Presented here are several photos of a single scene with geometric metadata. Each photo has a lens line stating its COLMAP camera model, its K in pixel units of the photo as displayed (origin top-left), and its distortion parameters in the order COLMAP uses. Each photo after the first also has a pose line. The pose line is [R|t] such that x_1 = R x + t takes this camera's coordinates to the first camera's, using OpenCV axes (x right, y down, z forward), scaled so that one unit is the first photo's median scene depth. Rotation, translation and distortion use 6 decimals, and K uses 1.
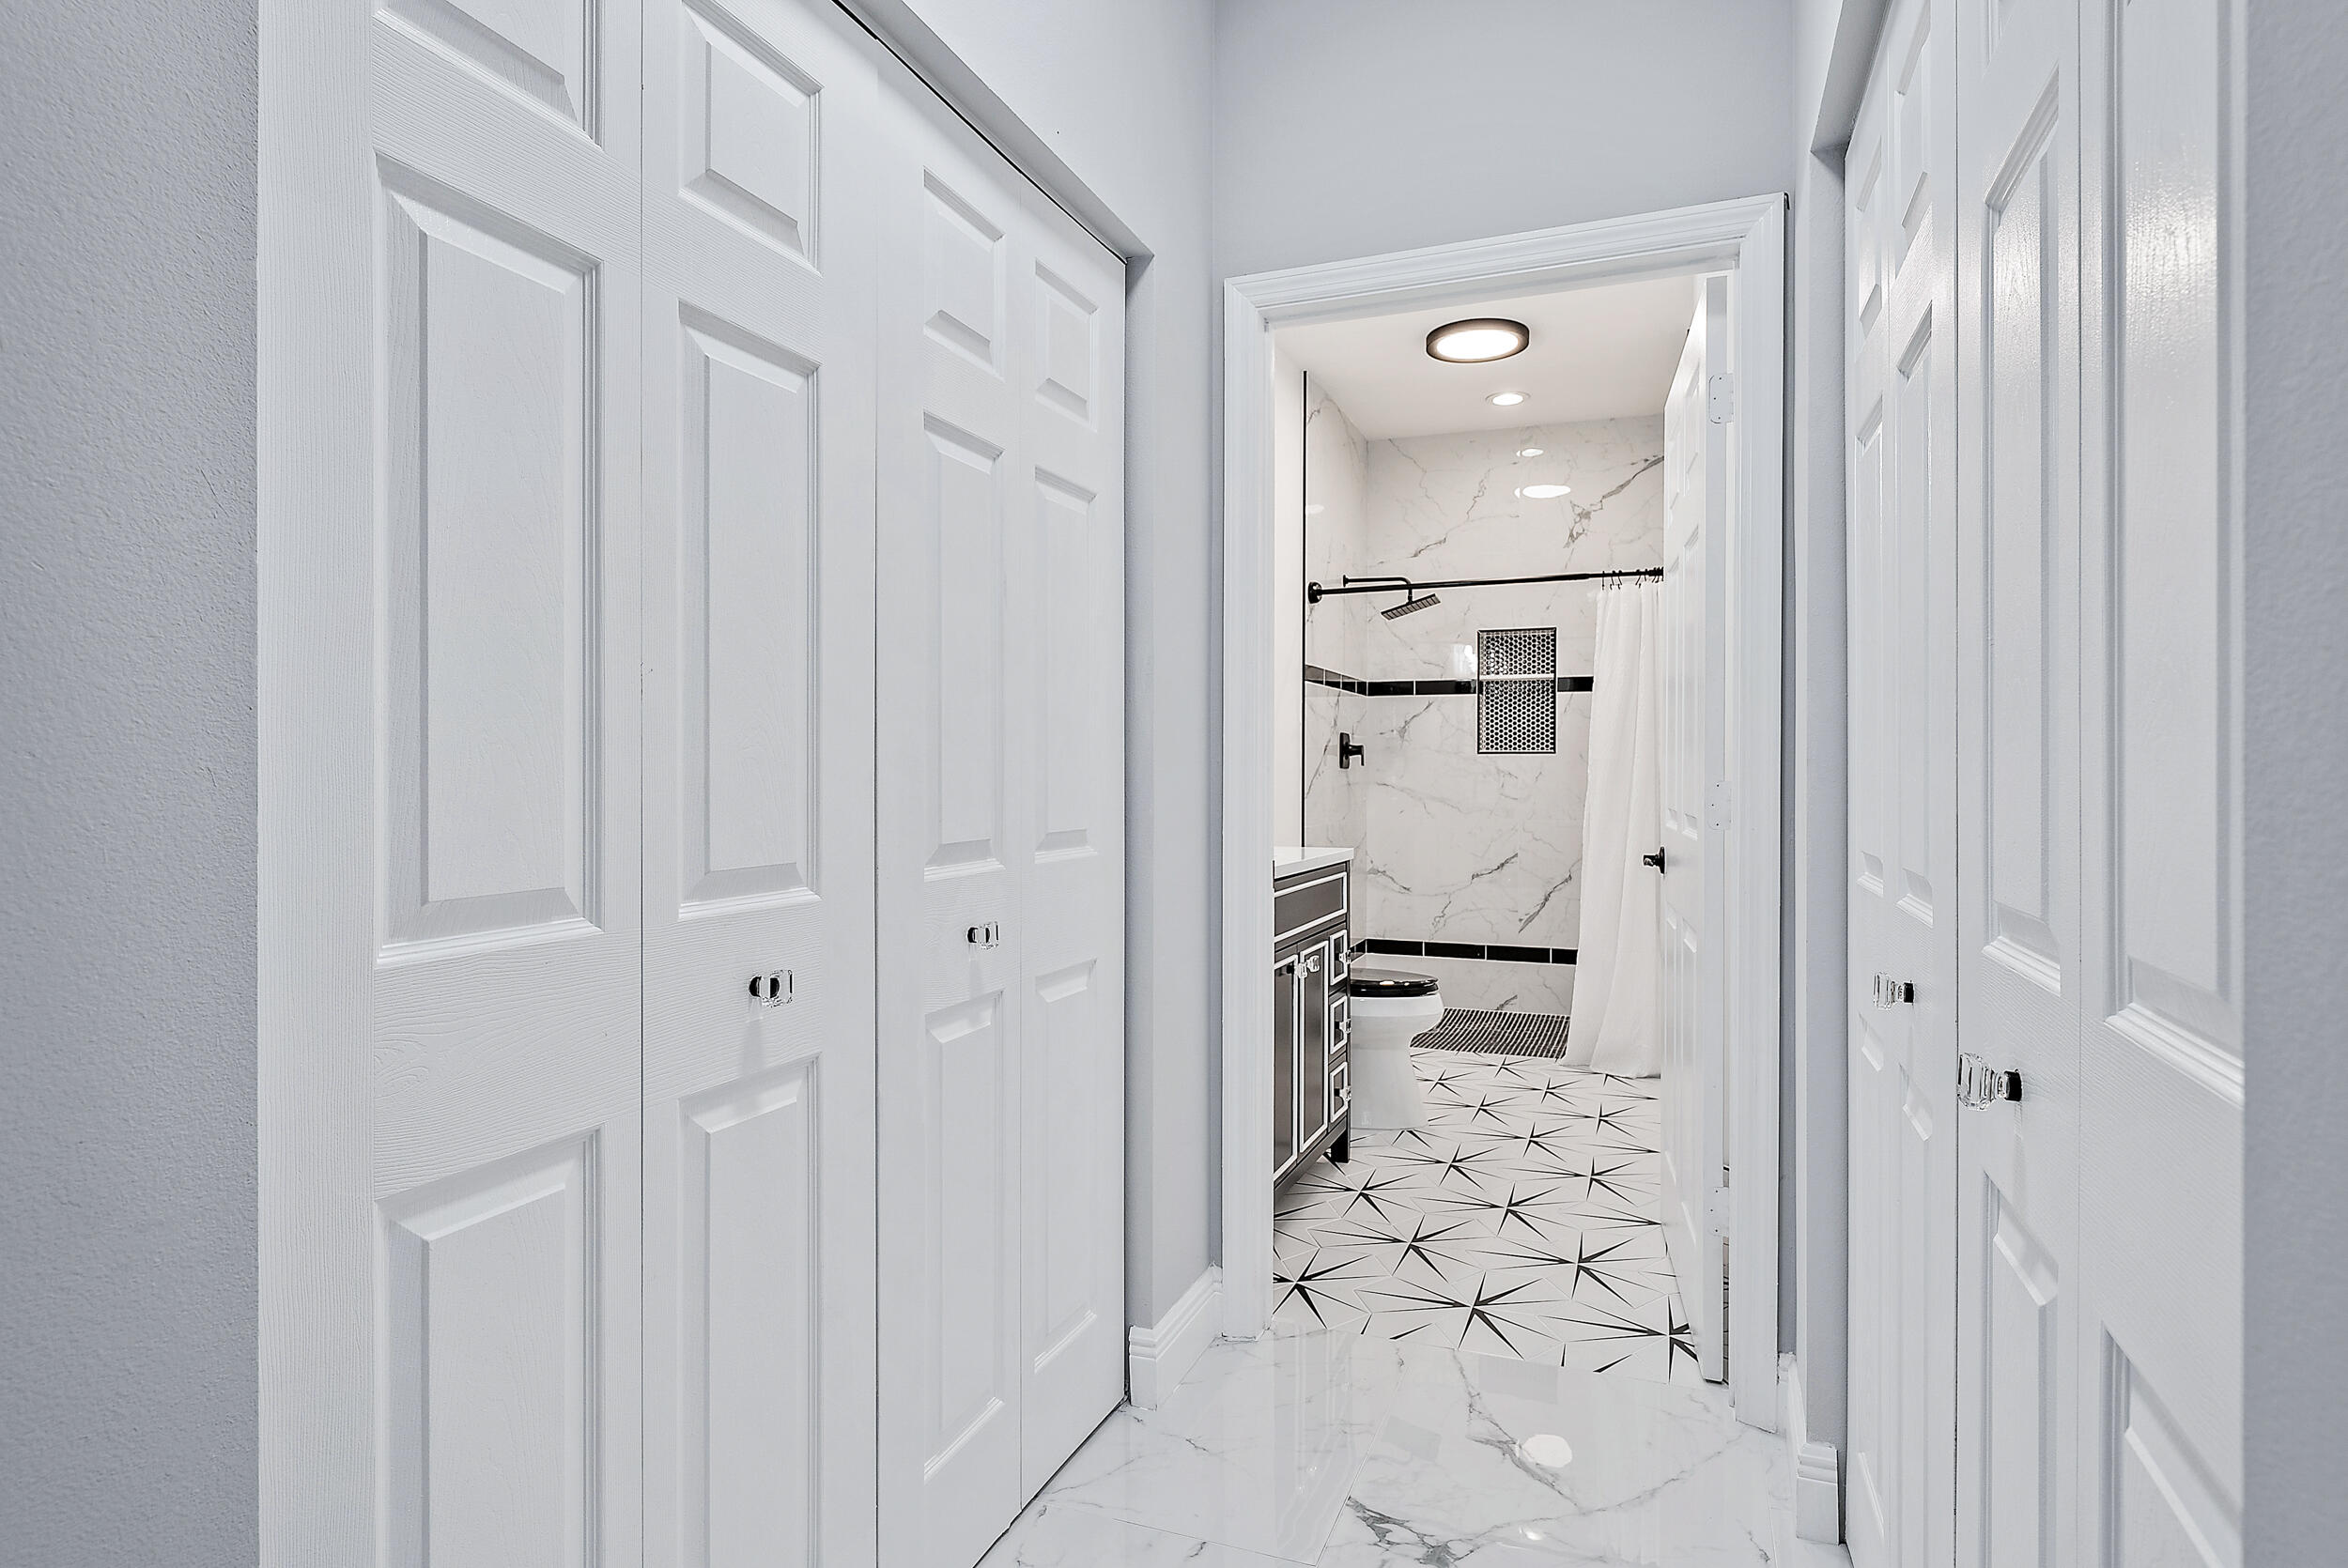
lens RADIAL K [[1315.1, 0, 1174.0], [0, 1315.1, 784.0], [0, 0, 1]] dist [-0.000583, 0.000260]
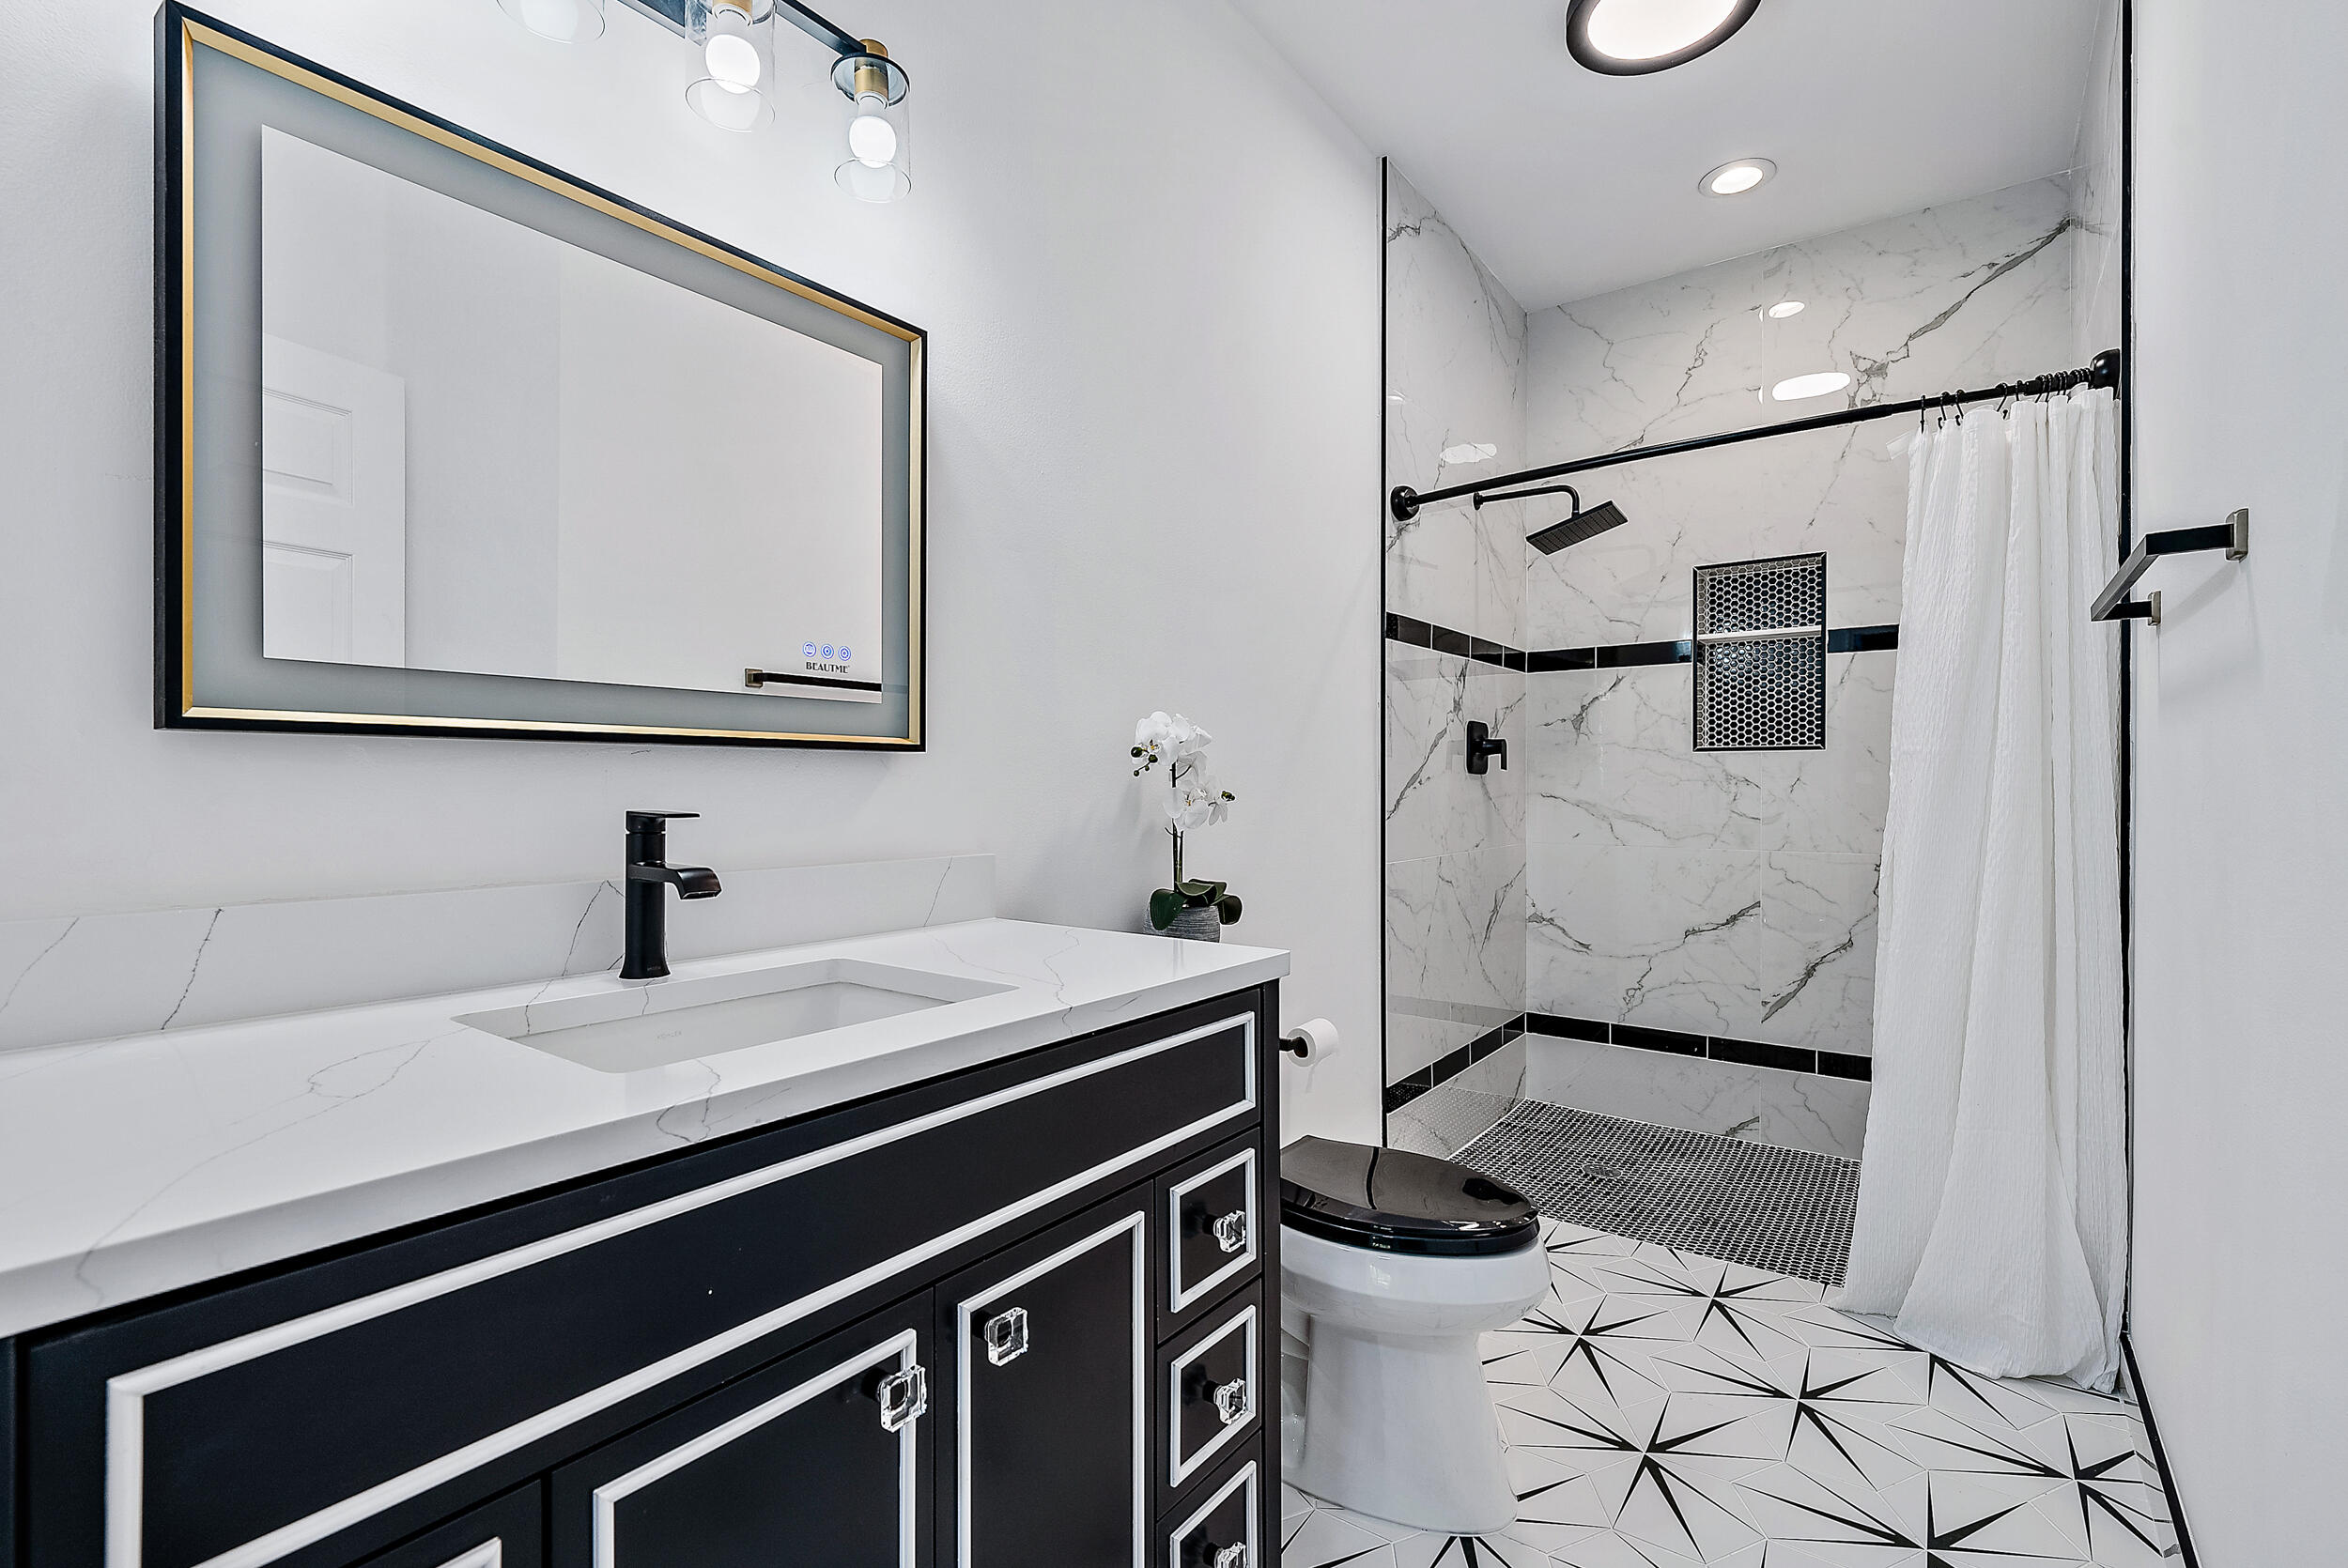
lens RADIAL K [[1056.5, 0, 1173.8], [0, 1056.5, 786.5], [0, 0, 1]] dist [0.002844, -0.000122]
pose [[0.962507, -0.000408, -0.271258, 0.124663], [-0.000361, 0.999996, -0.002783, -0.003399], [0.271258, 0.002777, 0.962503, 0.417569]]
